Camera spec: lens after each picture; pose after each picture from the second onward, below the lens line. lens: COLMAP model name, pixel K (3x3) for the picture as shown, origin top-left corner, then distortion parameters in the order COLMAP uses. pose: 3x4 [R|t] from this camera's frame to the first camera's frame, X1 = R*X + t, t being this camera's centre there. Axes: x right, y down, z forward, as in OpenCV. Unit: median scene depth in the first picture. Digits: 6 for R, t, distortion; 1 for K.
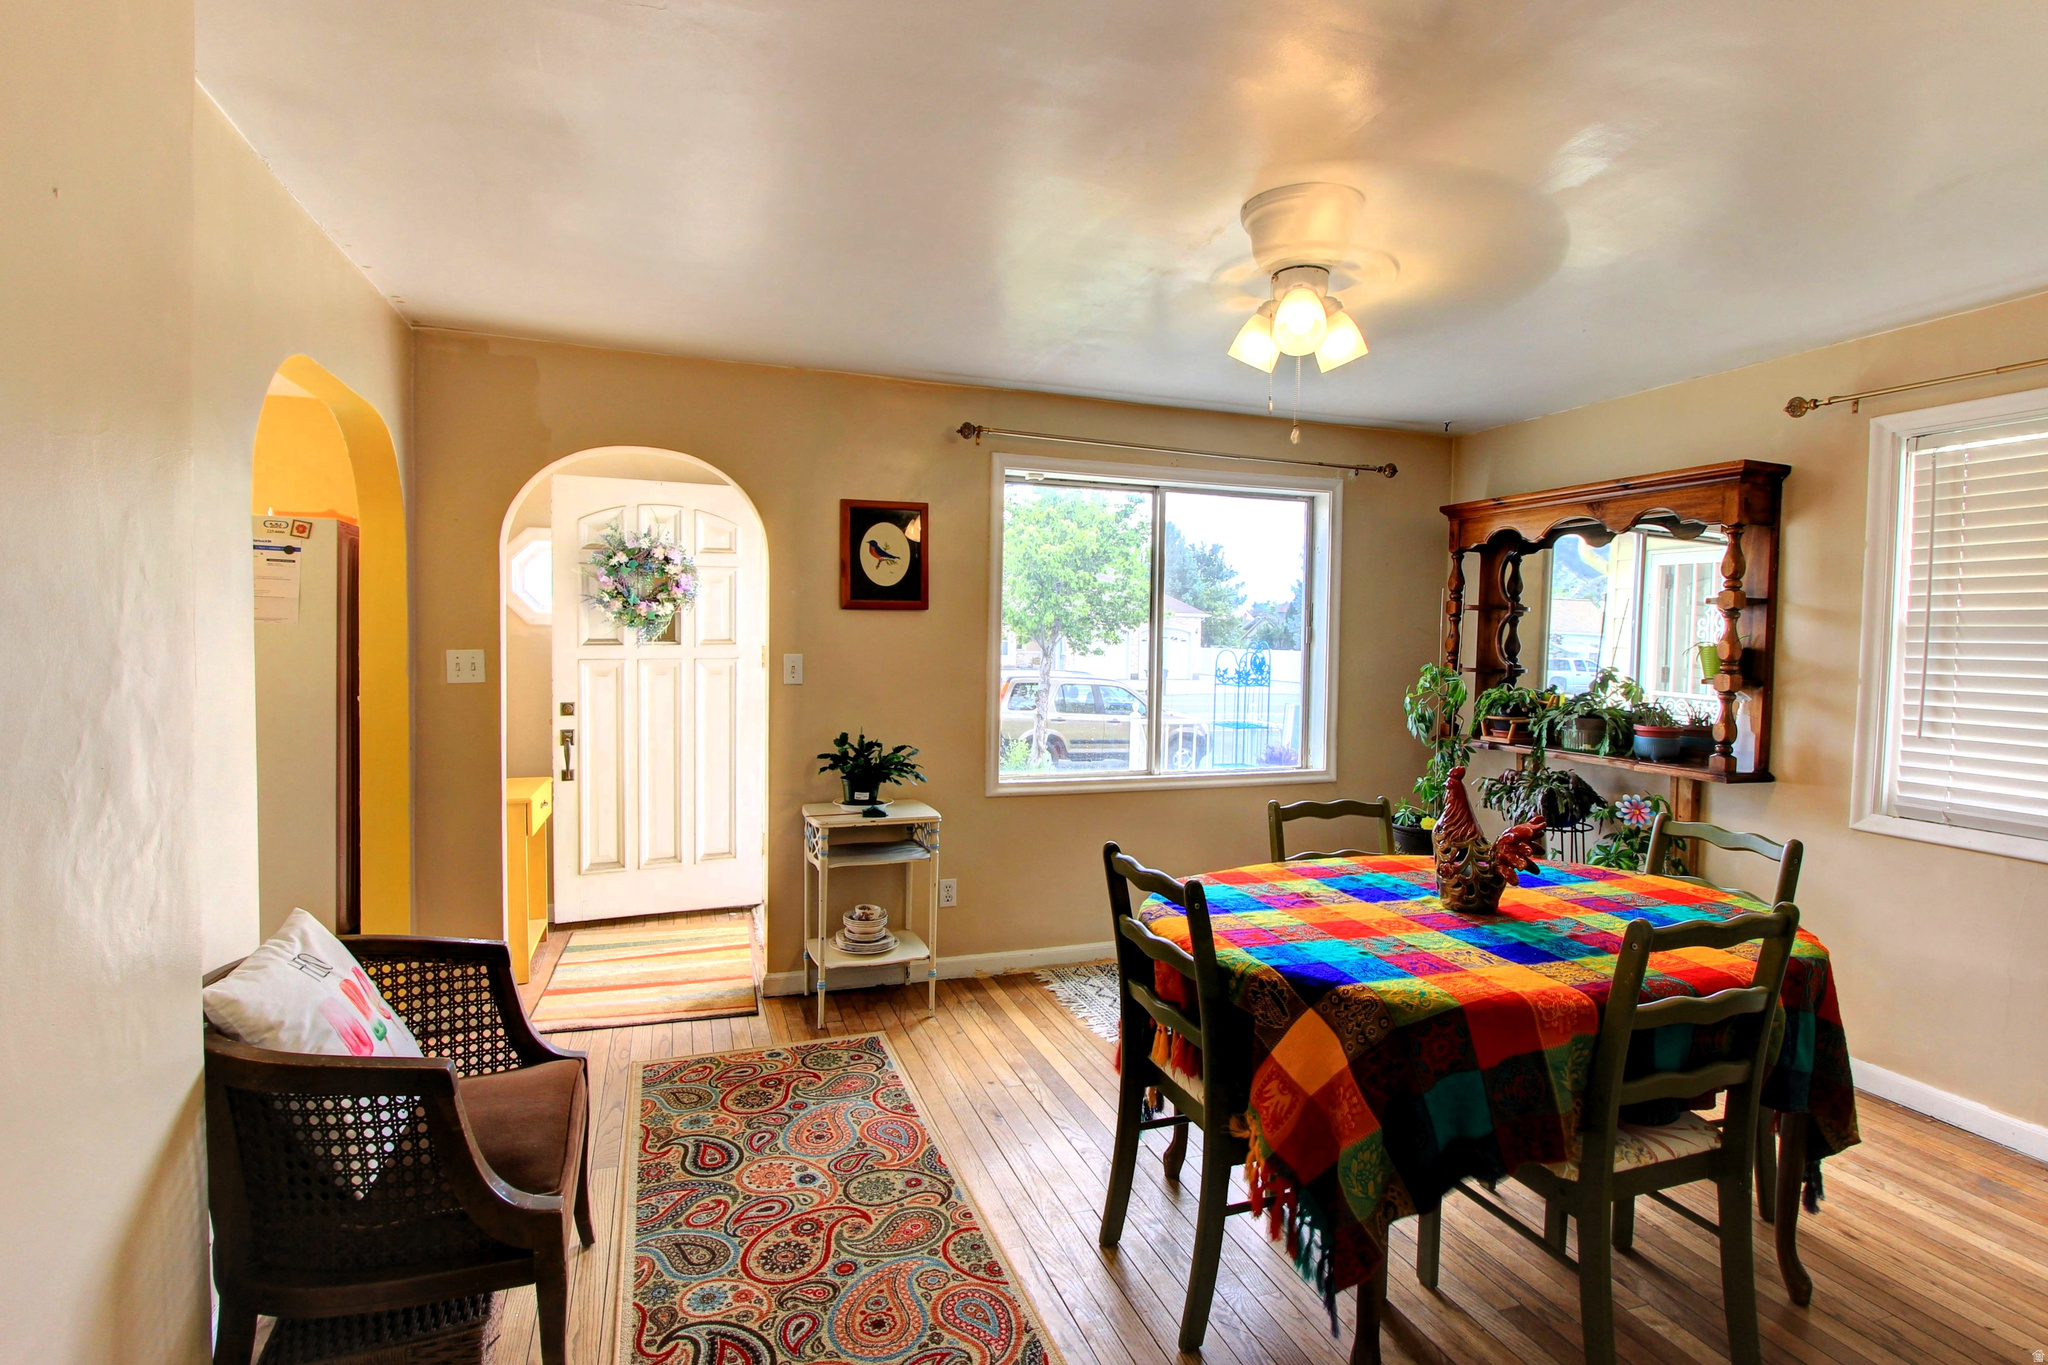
lens RADIAL K [[998.1, 0, 1005.3], [0, 998.1, 675.2], [0, 0, 1]] dist [-0.026314, 0.000256]
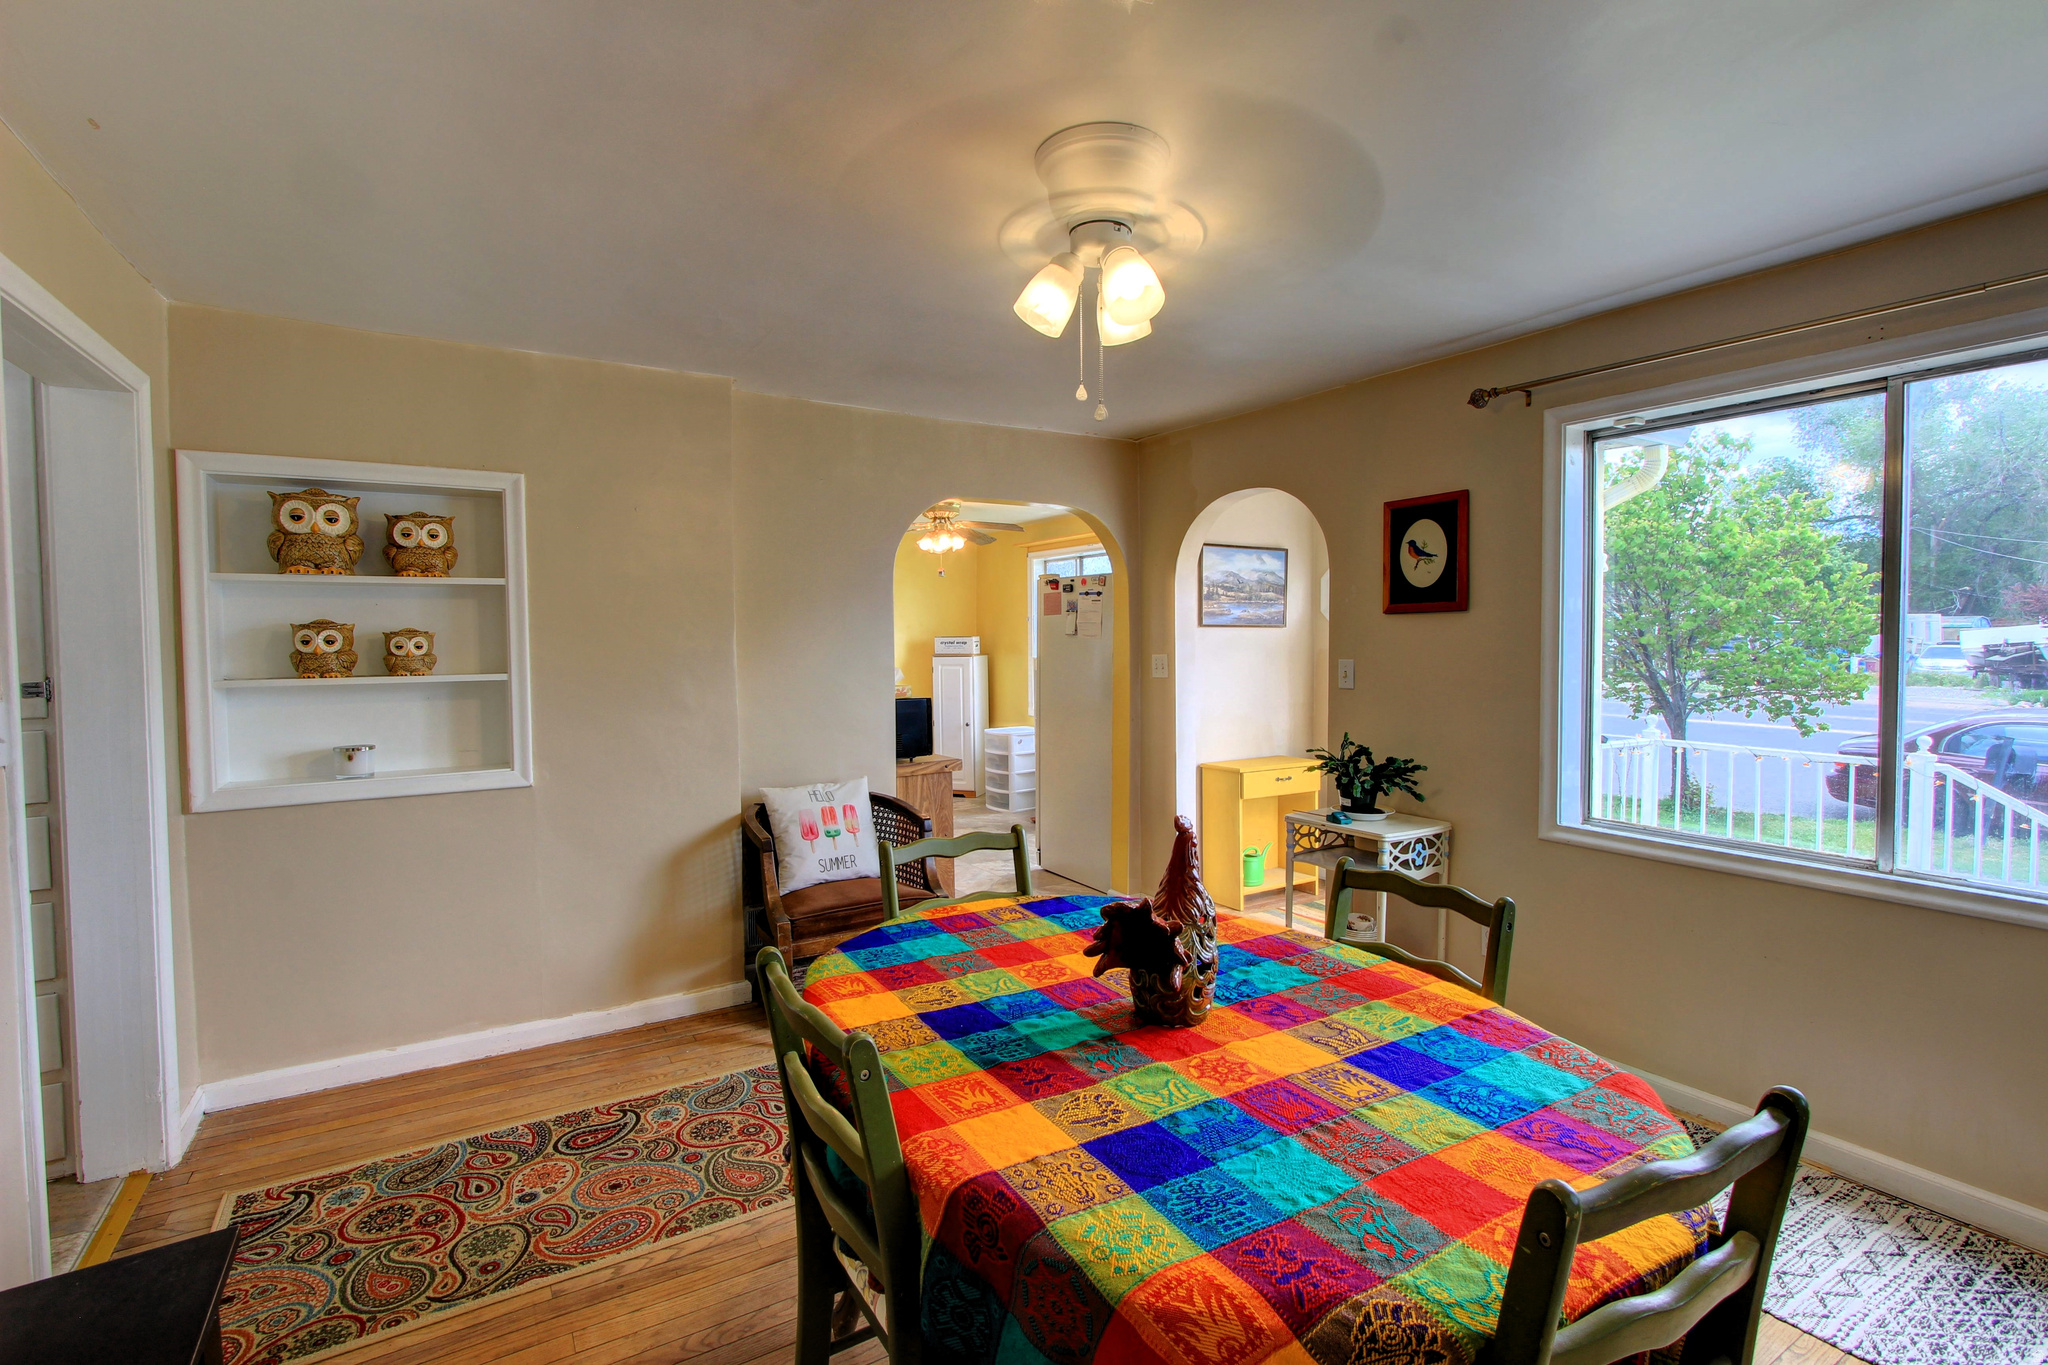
lens RADIAL K [[960.2, 0, 1040.1], [0, 960.2, 680.5], [0, 0, 1]] dist [-0.017837, 0.001391]
pose [[0.221140, 0.028346, -0.974830, 1.309350], [-0.026985, 0.999373, 0.022938, -0.025163], [0.974869, 0.021233, 0.221766, 0.875092]]
